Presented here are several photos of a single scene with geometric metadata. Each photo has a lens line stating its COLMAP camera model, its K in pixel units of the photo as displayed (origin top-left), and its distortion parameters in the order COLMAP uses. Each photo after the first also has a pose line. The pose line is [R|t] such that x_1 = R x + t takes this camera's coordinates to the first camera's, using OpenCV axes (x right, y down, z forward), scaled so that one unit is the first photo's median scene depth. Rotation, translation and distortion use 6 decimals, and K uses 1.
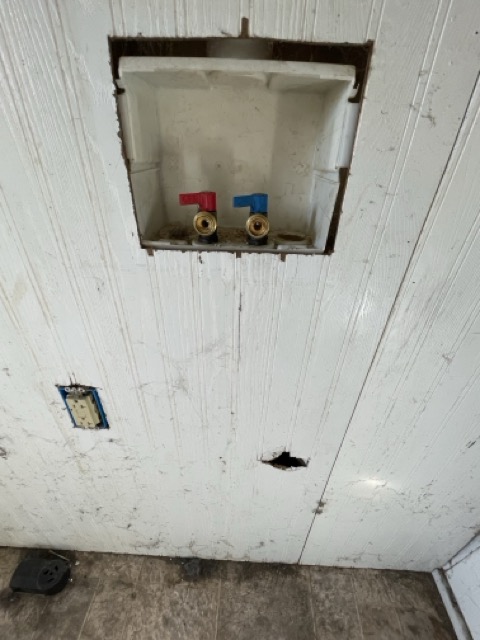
lens RADIAL K [[273.7, 0, 239.9], [0, 273.7, 320.8], [0, 0, 1]] dist [-0.002055, -0.000162]
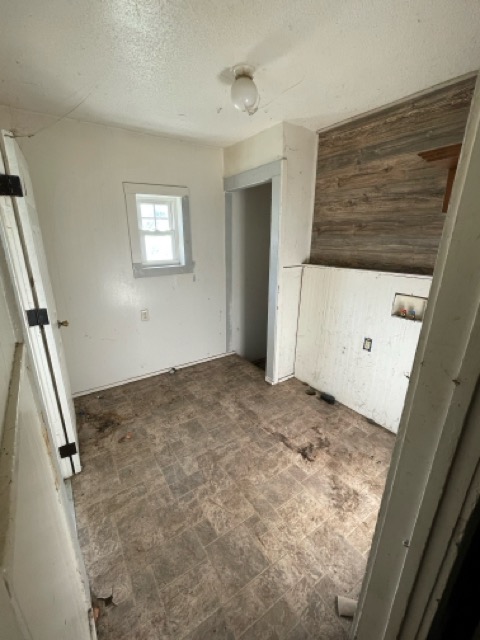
lens RADIAL K [[273.7, 0, 236.8], [0, 273.7, 322.3], [0, 0, 1]] dist [-0.002055, -0.000162]
pose [[0.592478, 0.224698, -0.773615, 1.472490], [-0.415644, 0.907885, -0.054626, 1.020931], [0.690080, 0.353913, 0.631297, -3.250554]]
